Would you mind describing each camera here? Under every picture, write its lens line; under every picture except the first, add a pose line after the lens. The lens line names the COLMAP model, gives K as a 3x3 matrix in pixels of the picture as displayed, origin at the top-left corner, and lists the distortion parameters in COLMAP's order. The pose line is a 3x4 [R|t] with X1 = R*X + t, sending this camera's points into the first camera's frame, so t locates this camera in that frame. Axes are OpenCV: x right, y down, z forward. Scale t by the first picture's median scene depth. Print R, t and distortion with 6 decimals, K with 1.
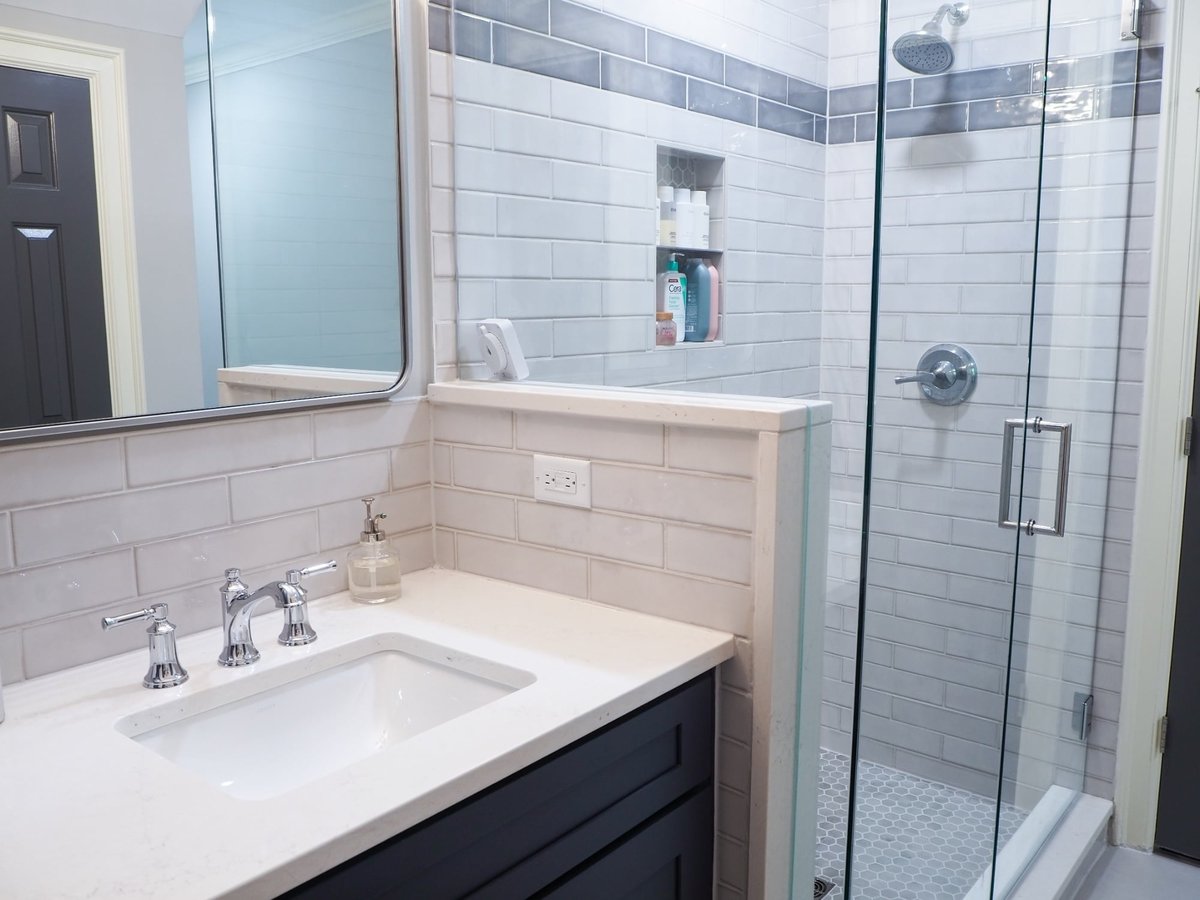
lens RADIAL K [[1003.7, 0, 618.5], [0, 1003.7, 451.9], [0, 0, 1]] dist [-0.059318, 0.008826]
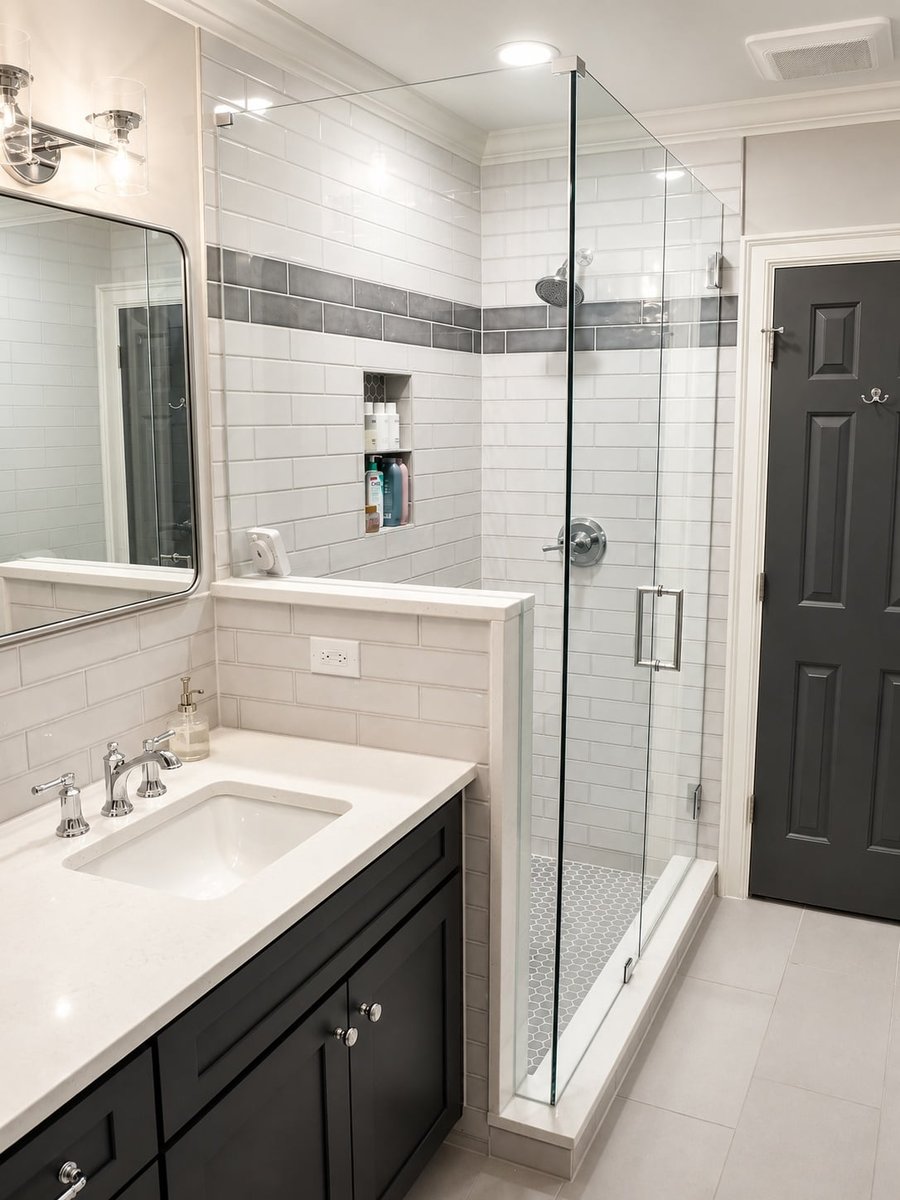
lens RADIAL K [[1031.9, 0, 450.0], [0, 1031.9, 600.0], [0, 0, 1]] dist [-0.097205, 0.001210]
pose [[0.970712, -0.043343, 0.236303, -0.190278], [0.036259, 0.998756, 0.034243, -0.073507], [-0.237493, -0.024672, 0.971076, -0.296624]]
